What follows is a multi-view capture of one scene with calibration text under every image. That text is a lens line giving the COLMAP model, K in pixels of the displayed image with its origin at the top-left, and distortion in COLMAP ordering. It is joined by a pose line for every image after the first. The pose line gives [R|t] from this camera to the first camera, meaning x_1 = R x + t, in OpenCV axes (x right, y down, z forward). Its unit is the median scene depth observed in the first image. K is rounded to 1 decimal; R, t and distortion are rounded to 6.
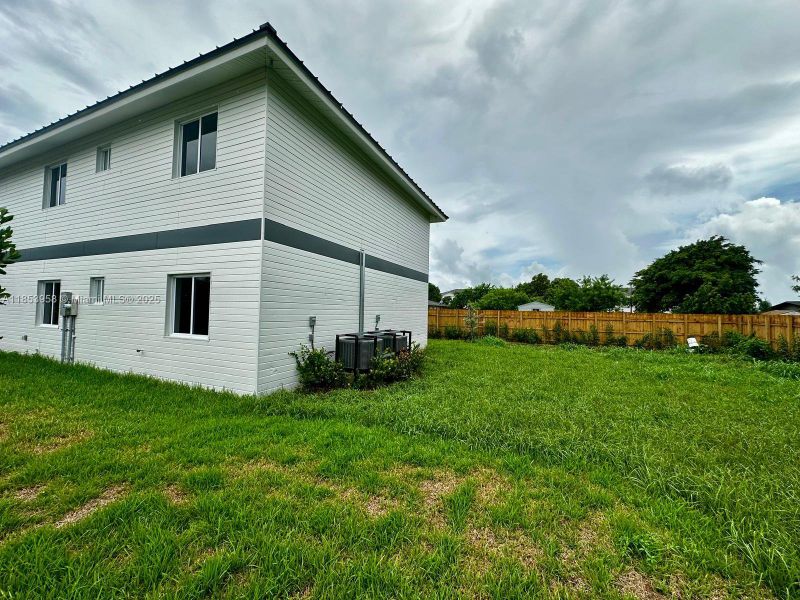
lens RADIAL K [[320.9, 0, 398.5], [0, 320.9, 301.0], [0, 0, 1]] dist [-0.001001, -0.000125]
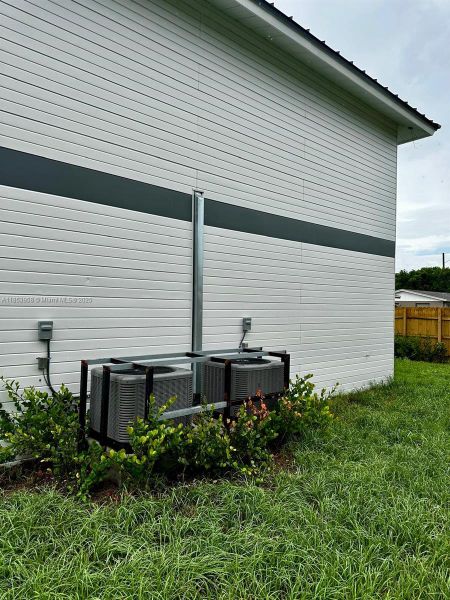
lens RADIAL K [[379.8, 0, 224.8], [0, 379.8, 314.2], [0, 0, 1]] dist [0.000971, -0.000782]
pose [[0.891187, -0.000163, -0.453636, 0.202218], [0.018734, 0.999160, 0.036445, 0.016054], [0.453249, -0.040978, 0.890441, 0.474147]]
